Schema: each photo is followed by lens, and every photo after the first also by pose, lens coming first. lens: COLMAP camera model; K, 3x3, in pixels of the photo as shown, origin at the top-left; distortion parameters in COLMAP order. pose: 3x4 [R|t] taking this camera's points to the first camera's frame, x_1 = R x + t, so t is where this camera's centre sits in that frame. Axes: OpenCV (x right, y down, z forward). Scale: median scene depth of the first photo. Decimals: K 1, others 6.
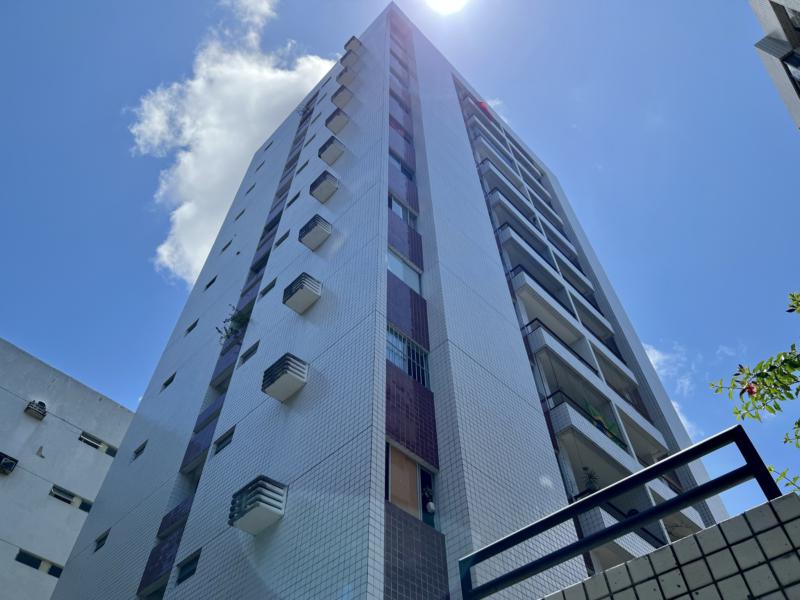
lens RADIAL K [[600.3, 0, 397.3], [0, 600.3, 295.0], [0, 0, 1]] dist [0.044830, -0.042921]
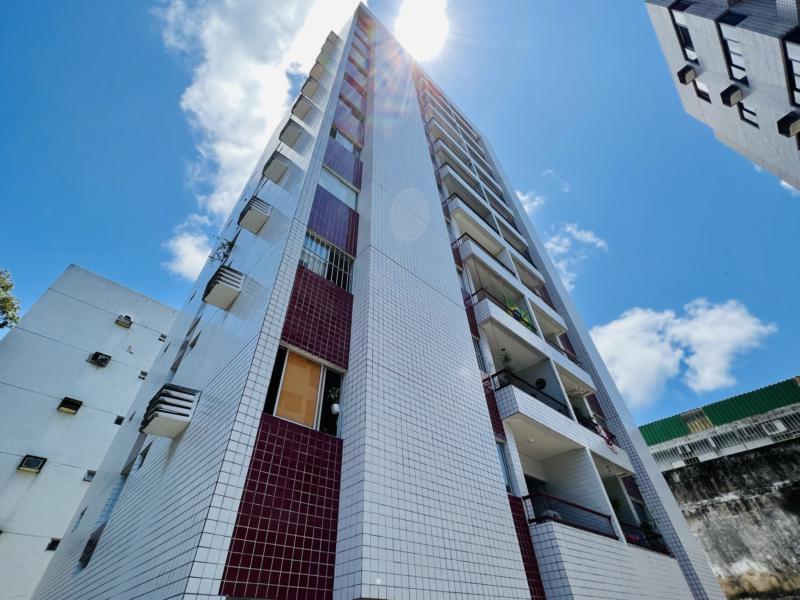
lens RADIAL K [[364.1, 0, 399.5], [0, 364.1, 298.8], [0, 0, 1]] dist [-0.002736, -0.000856]
pose [[0.998839, -0.047997, -0.004124, 0.097828], [0.048038, 0.985946, 0.160009, 0.049409], [-0.003614, -0.160021, 0.987107, 0.255558]]
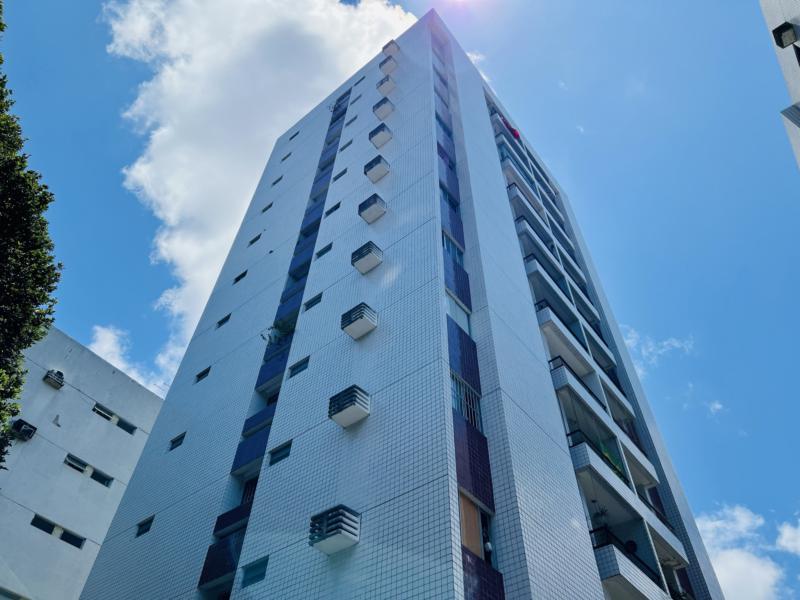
lens RADIAL K [[600.3, 0, 400.8], [0, 600.3, 300.3], [0, 0, 1]] dist [0.044830, -0.042921]
pose [[0.993331, 0.104196, 0.049369, -0.124091], [-0.106557, 0.993153, 0.047890, -0.087849], [-0.044041, -0.052831, 0.997632, -0.068075]]
